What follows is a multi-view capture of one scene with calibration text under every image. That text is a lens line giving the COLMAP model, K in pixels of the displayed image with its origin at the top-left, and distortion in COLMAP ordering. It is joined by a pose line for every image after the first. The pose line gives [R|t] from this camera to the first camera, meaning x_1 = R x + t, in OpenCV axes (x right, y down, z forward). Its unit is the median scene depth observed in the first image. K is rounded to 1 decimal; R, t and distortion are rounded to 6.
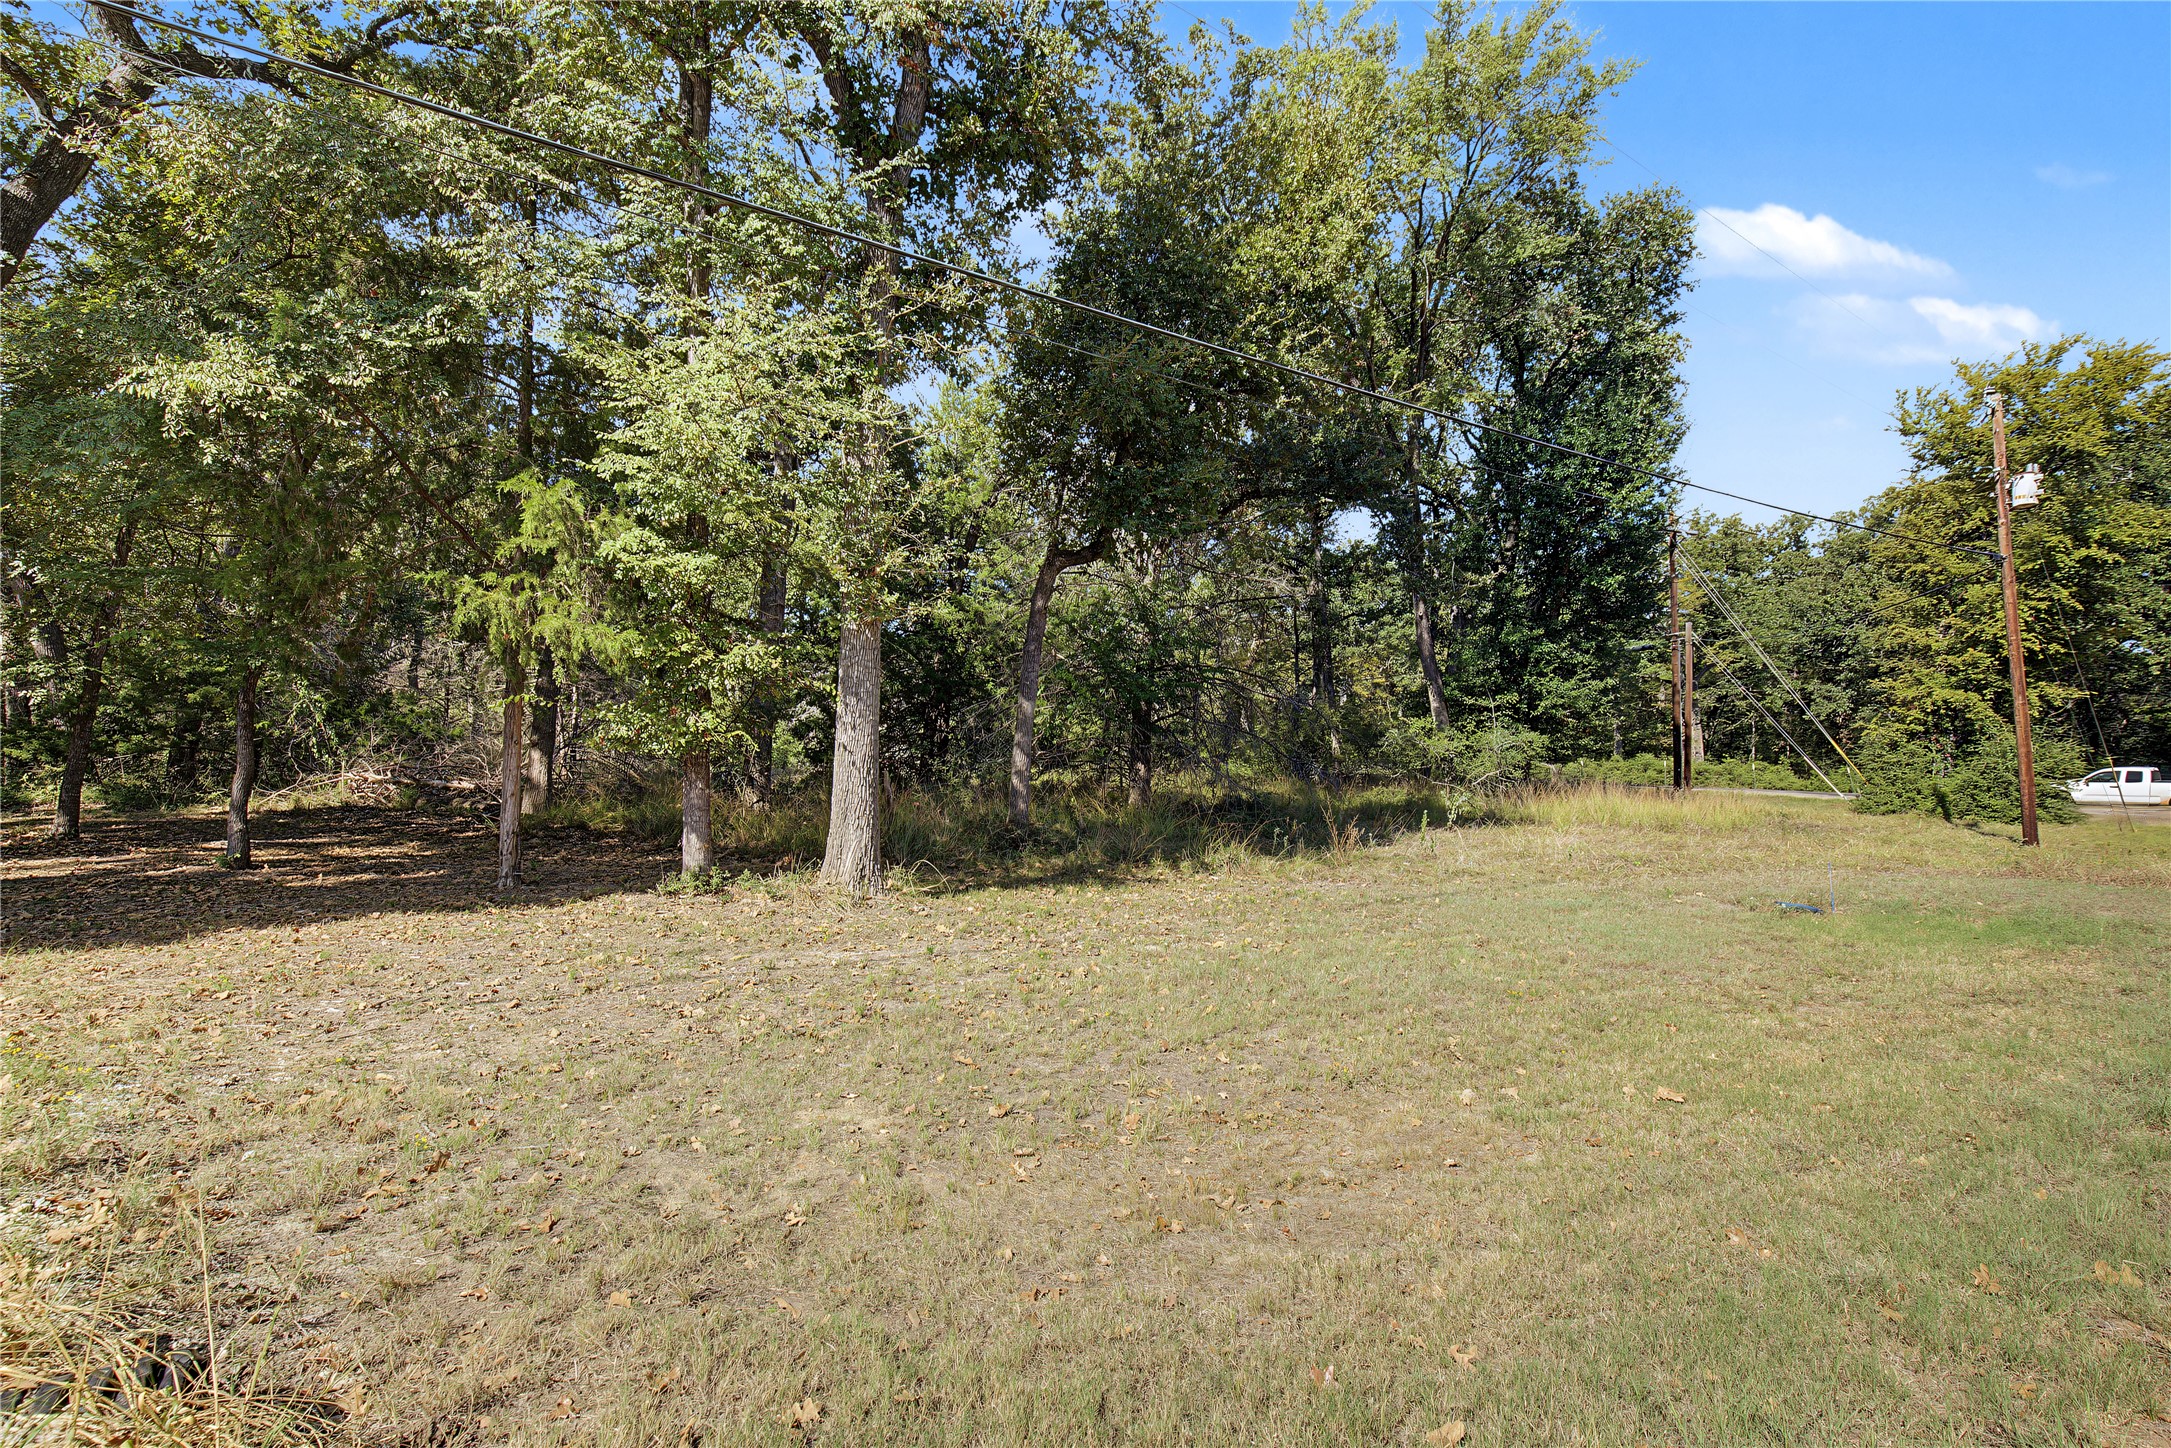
lens RADIAL K [[990.9, 0, 1101.4], [0, 990.9, 740.4], [0, 0, 1]] dist [-0.013867, 0.001784]
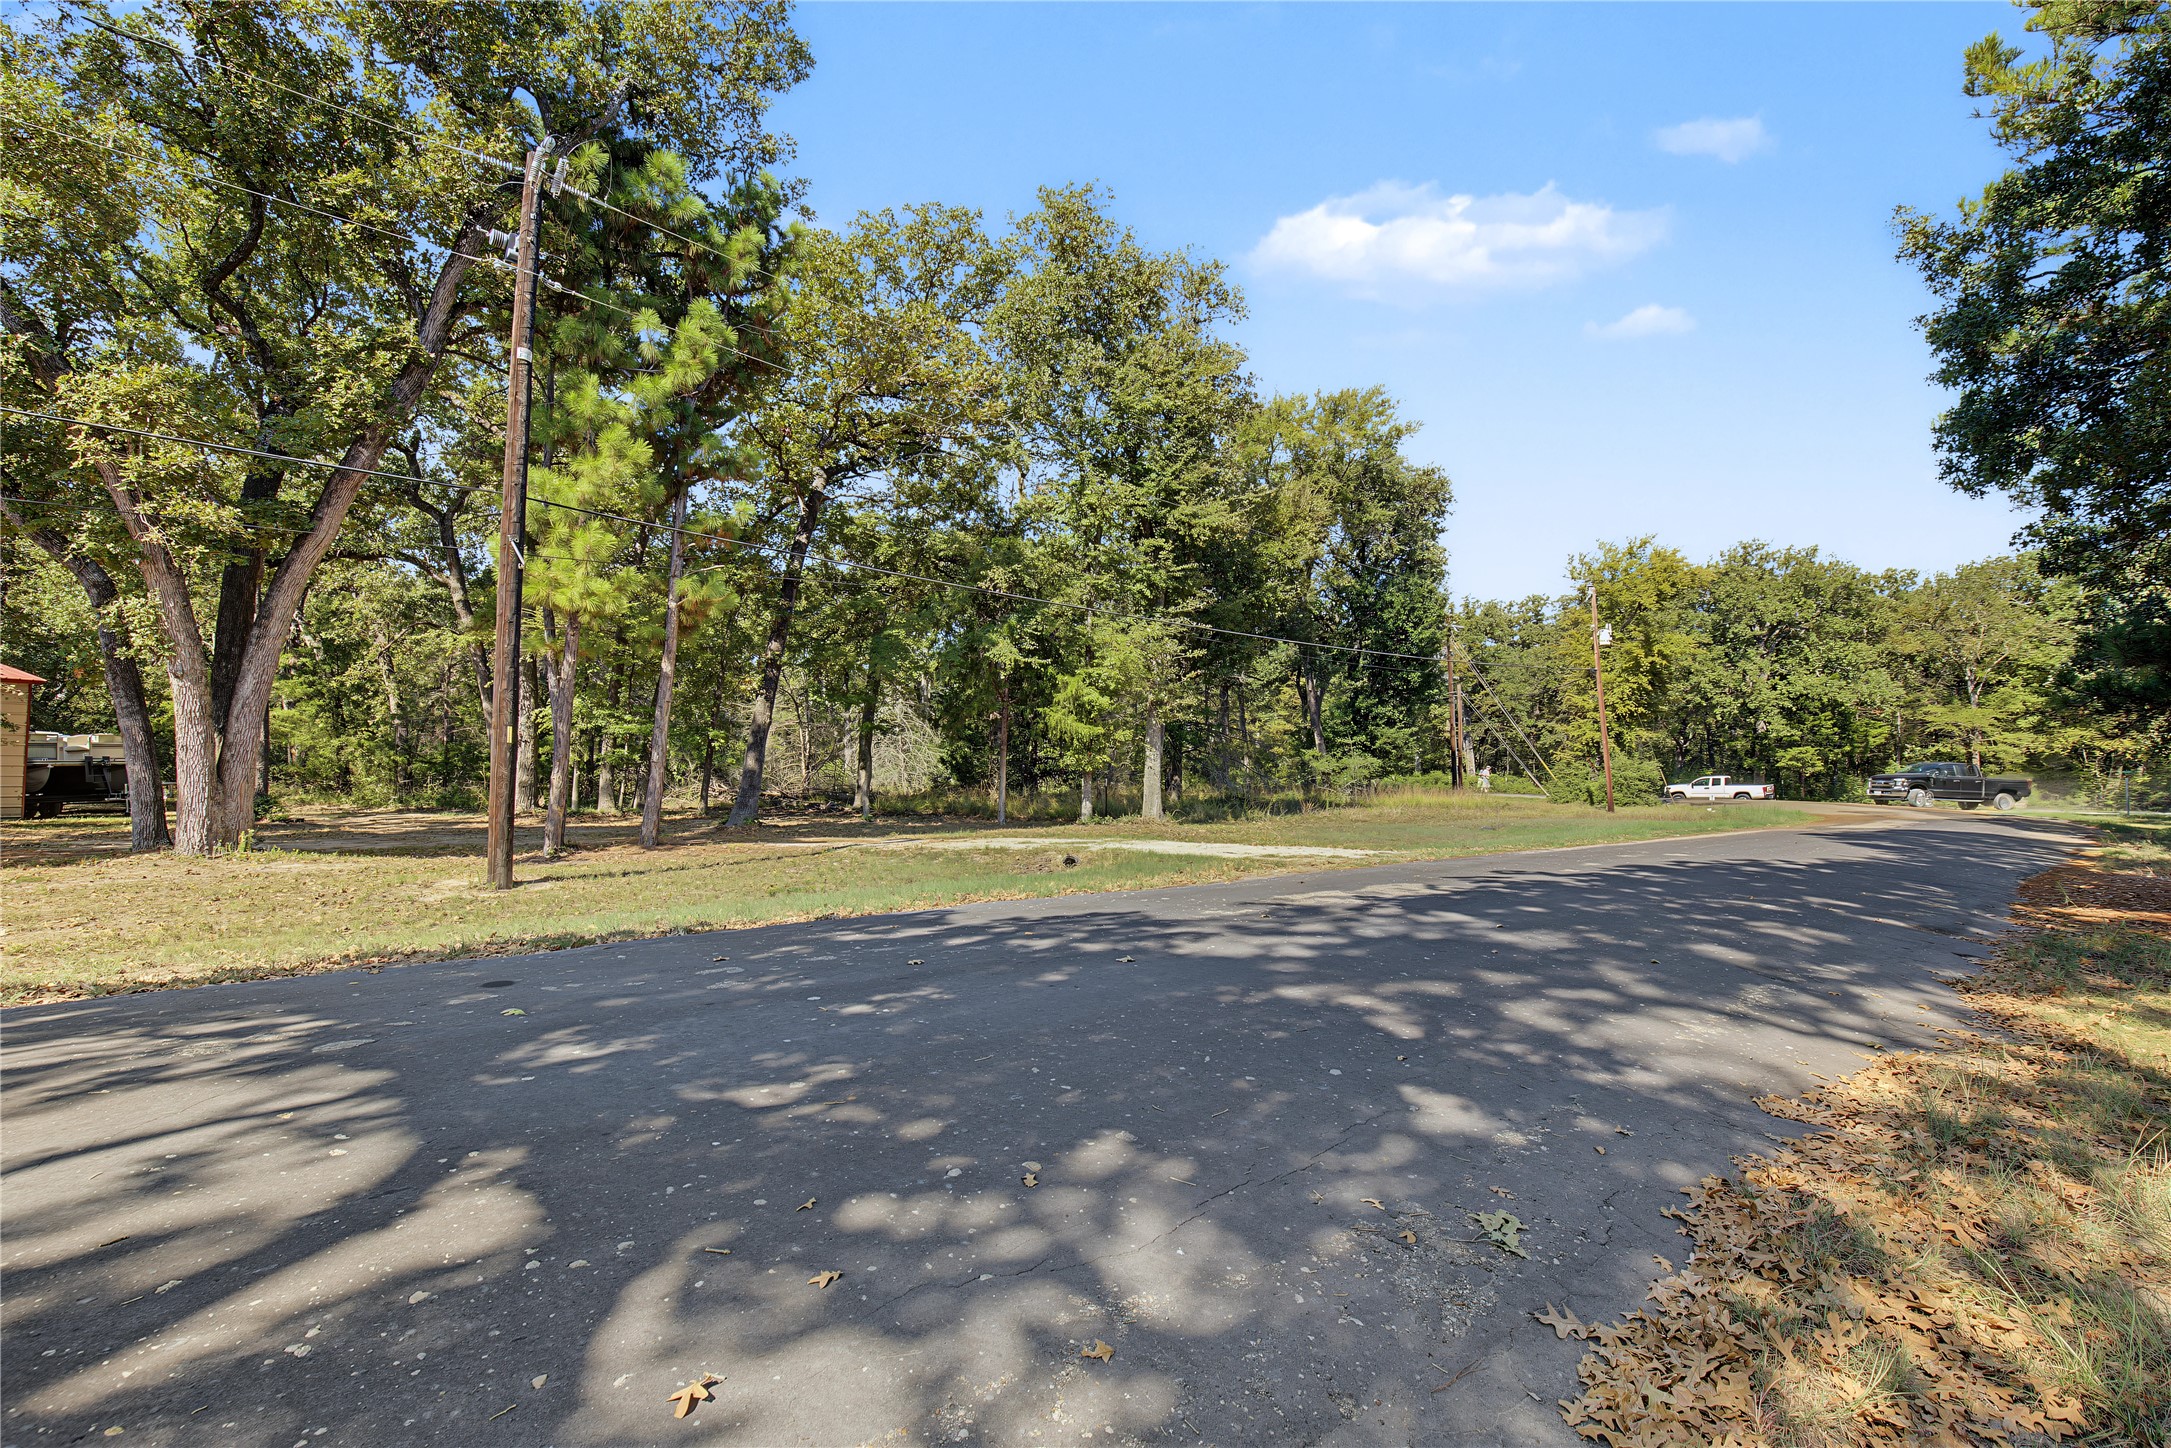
lens RADIAL K [[990.9, 0, 1102.1], [0, 990.9, 725.8], [0, 0, 1]] dist [-0.013867, 0.001784]
pose [[0.984526, -0.000593, 0.175237, -0.322407], [0.007308, 0.999263, -0.037678, -0.002241], [-0.175086, 0.038375, 0.983805, -0.603683]]
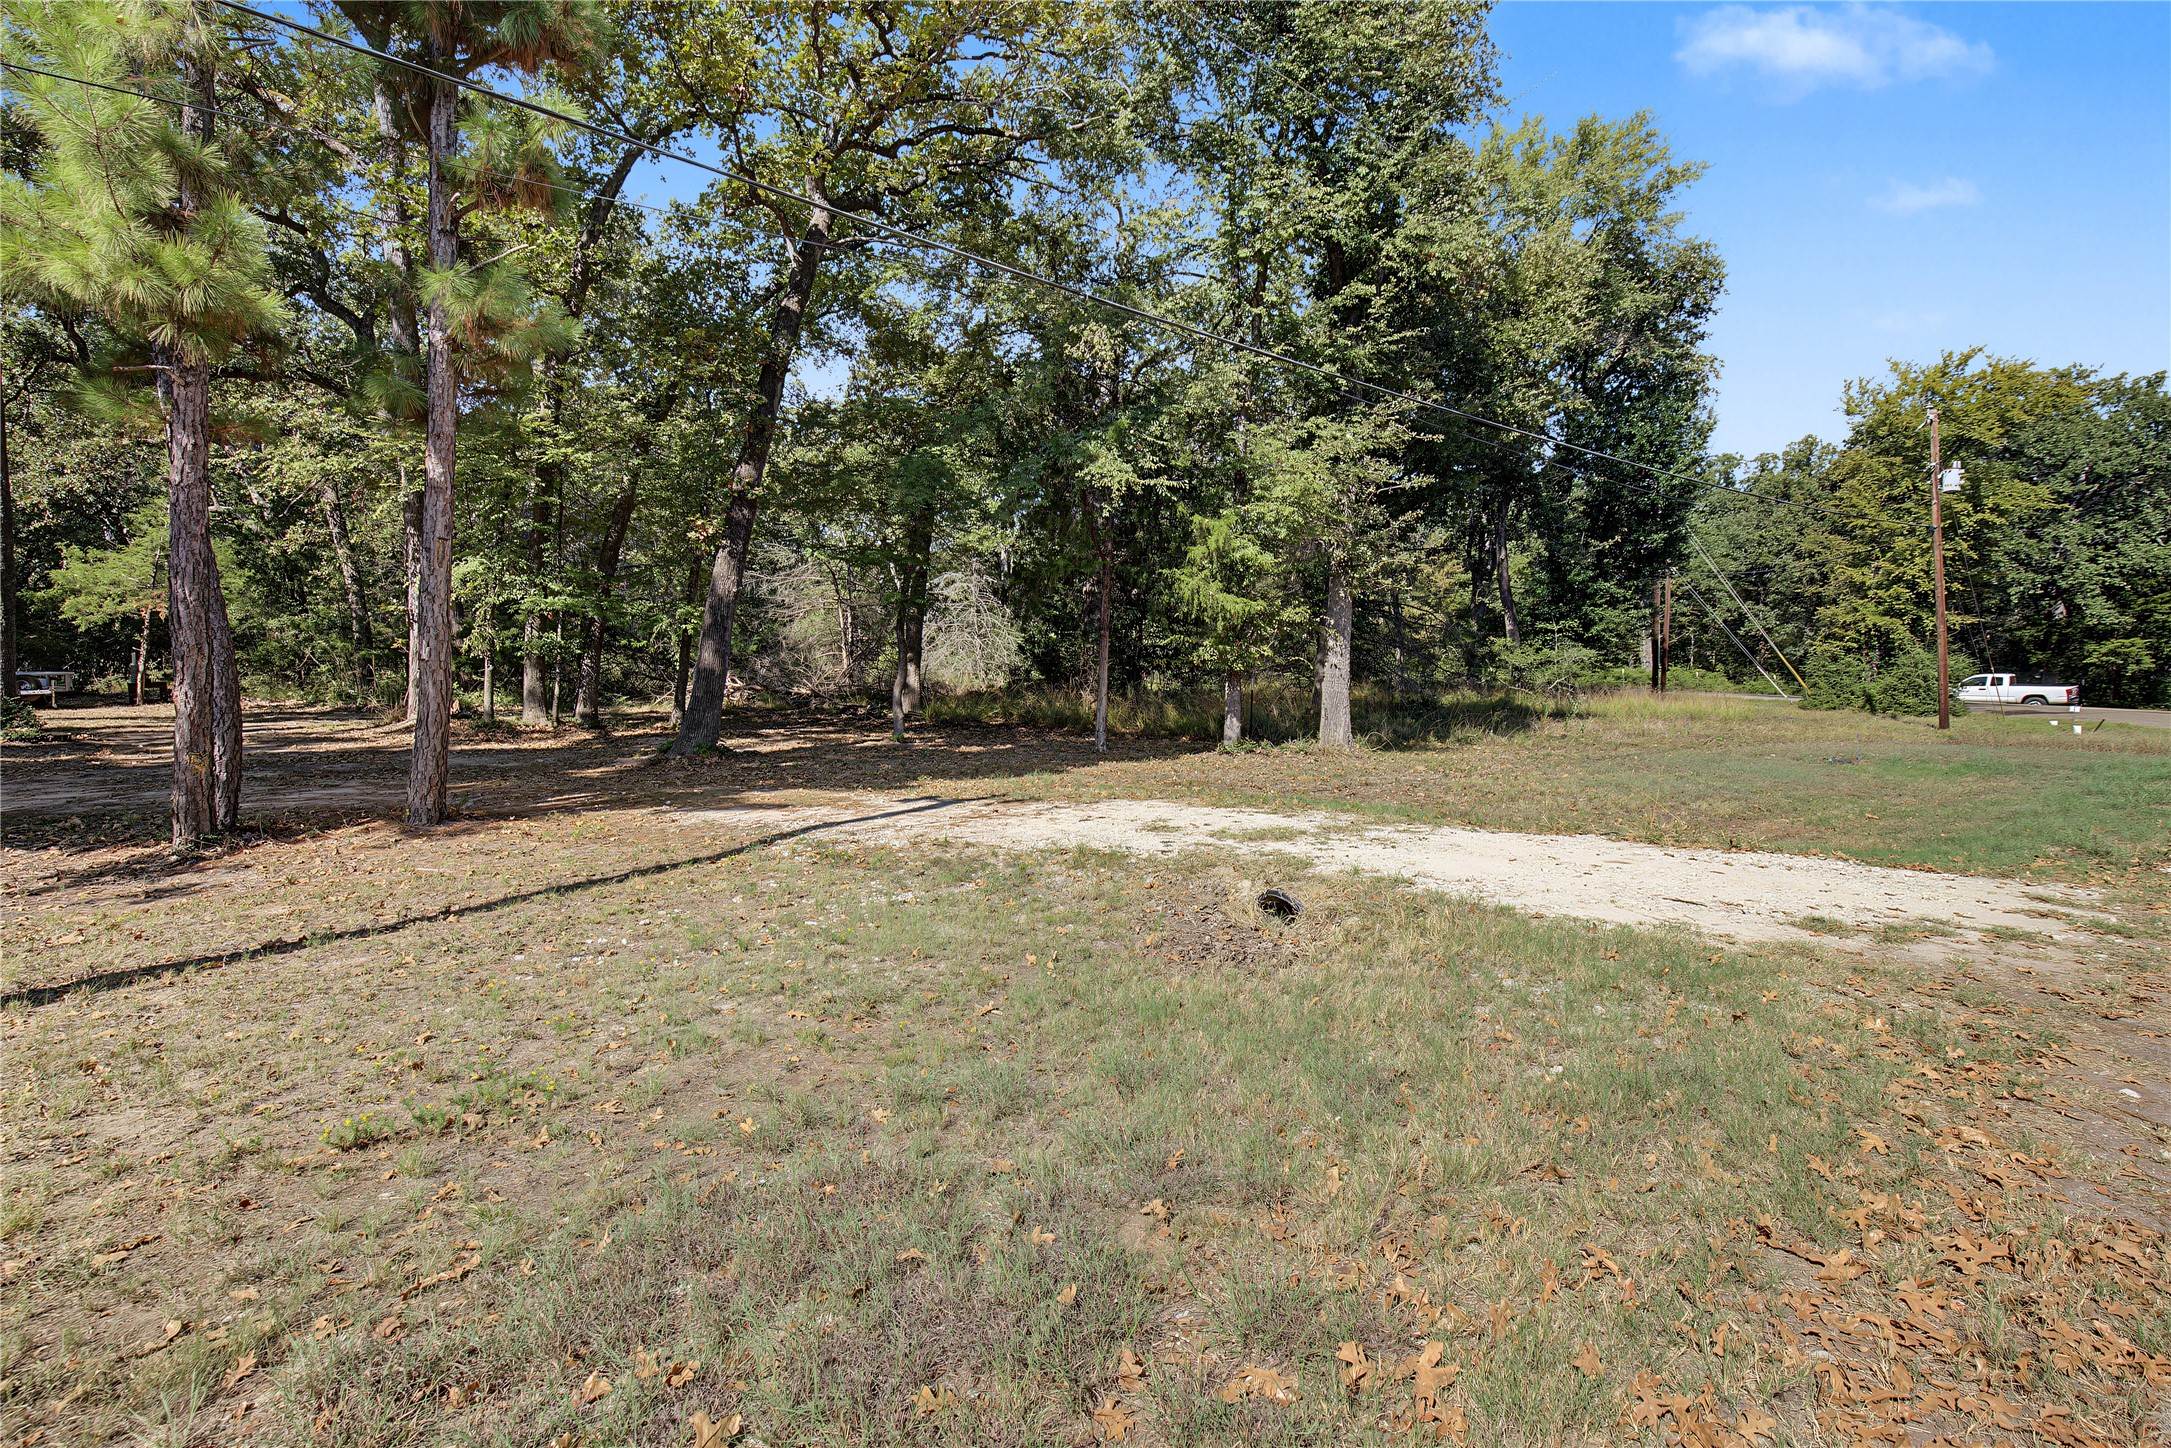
lens RADIAL K [[990.9, 0, 1099.5], [0, 990.9, 702.4], [0, 0, 1]] dist [-0.013867, 0.001784]
pose [[0.996525, -0.005459, 0.083110, -0.302235], [0.000950, 0.998530, 0.054193, -0.008569], [-0.083284, -0.053926, 0.995066, -0.245268]]
